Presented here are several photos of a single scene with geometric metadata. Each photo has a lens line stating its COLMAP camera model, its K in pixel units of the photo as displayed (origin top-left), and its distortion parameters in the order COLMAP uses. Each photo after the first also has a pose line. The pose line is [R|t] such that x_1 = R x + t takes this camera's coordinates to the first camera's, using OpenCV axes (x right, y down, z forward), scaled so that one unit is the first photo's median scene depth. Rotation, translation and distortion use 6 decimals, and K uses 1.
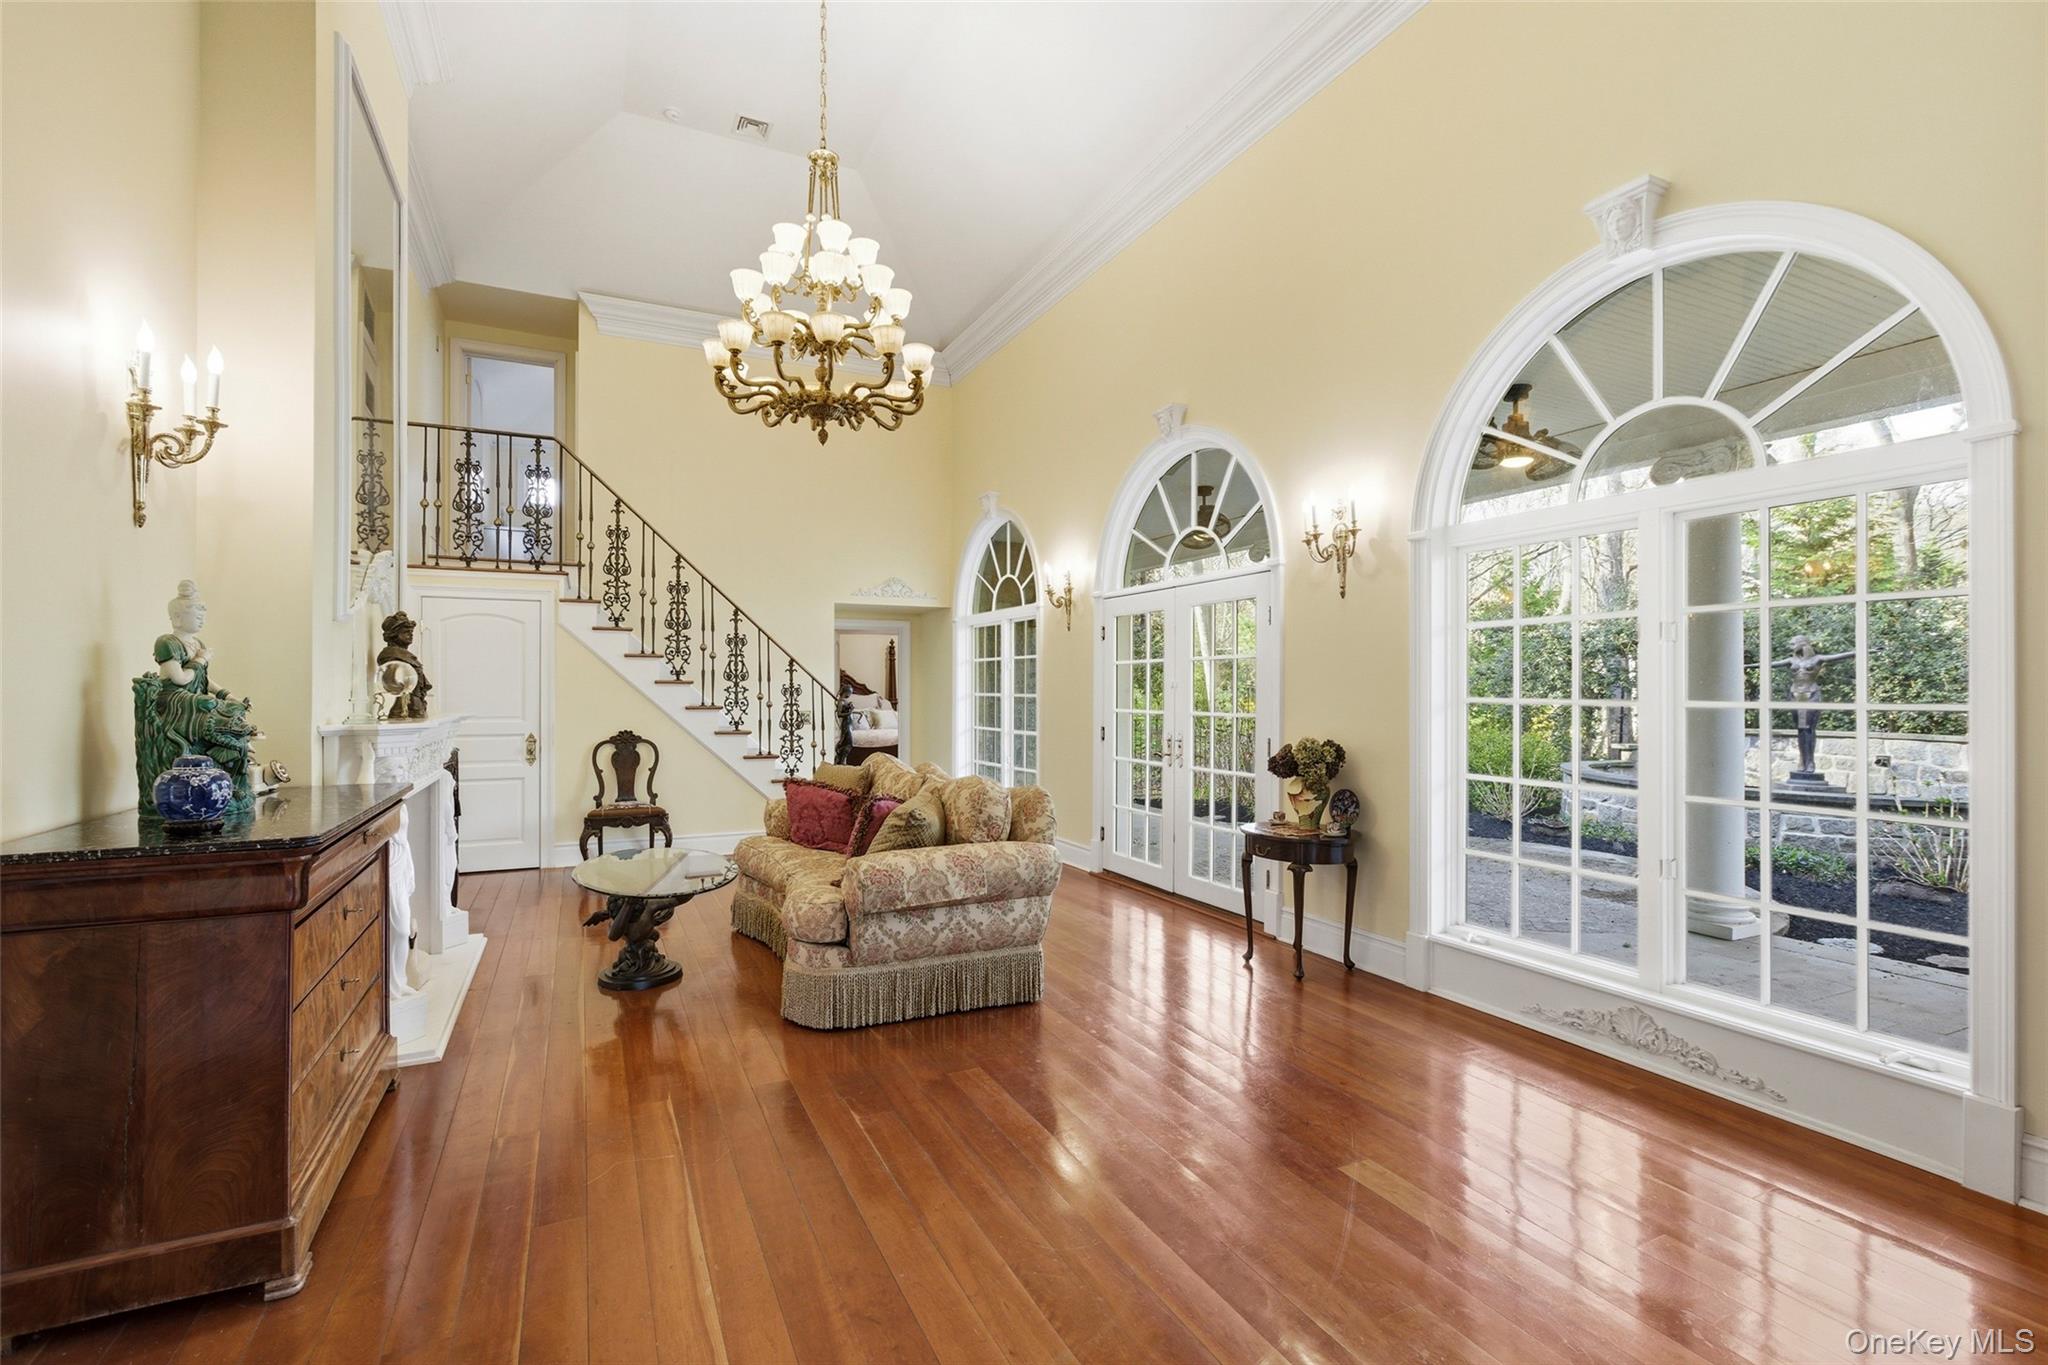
lens RADIAL K [[932.3, 0, 1022.6], [0, 932.3, 685.0], [0, 0, 1]] dist [0.003044, 0.001001]
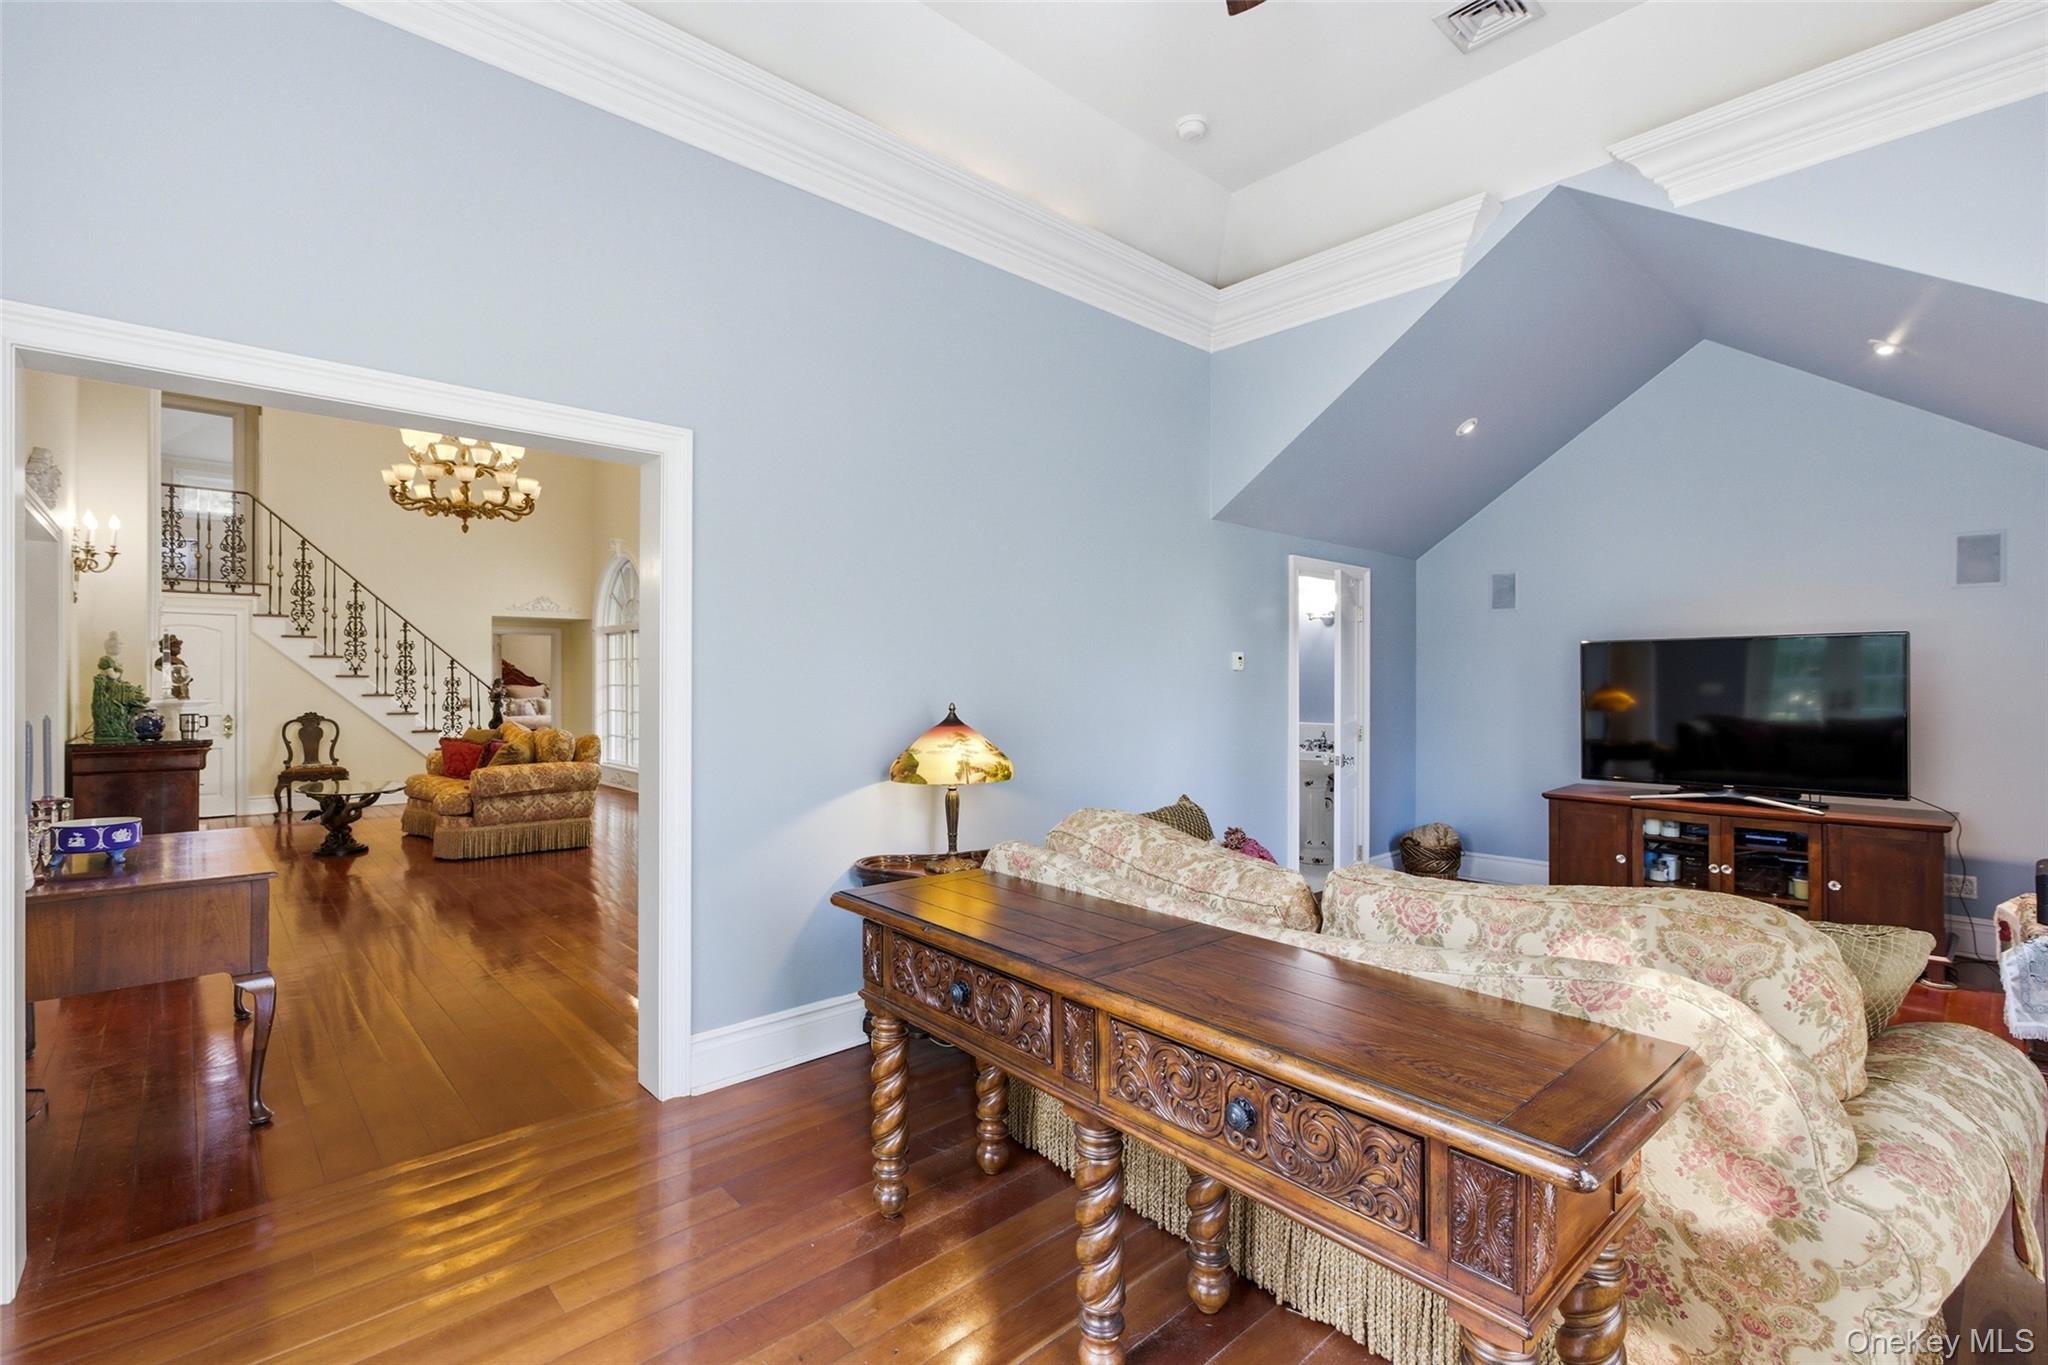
lens RADIAL K [[932.3, 0, 1026.9], [0, 932.3, 680.6], [0, 0, 1]] dist [0.003044, 0.001001]
pose [[0.958770, -0.000072, 0.284183, 0.266841], [-0.000971, 0.999993, 0.003530, -0.003308], [-0.284181, -0.003660, 0.958764, -0.858592]]
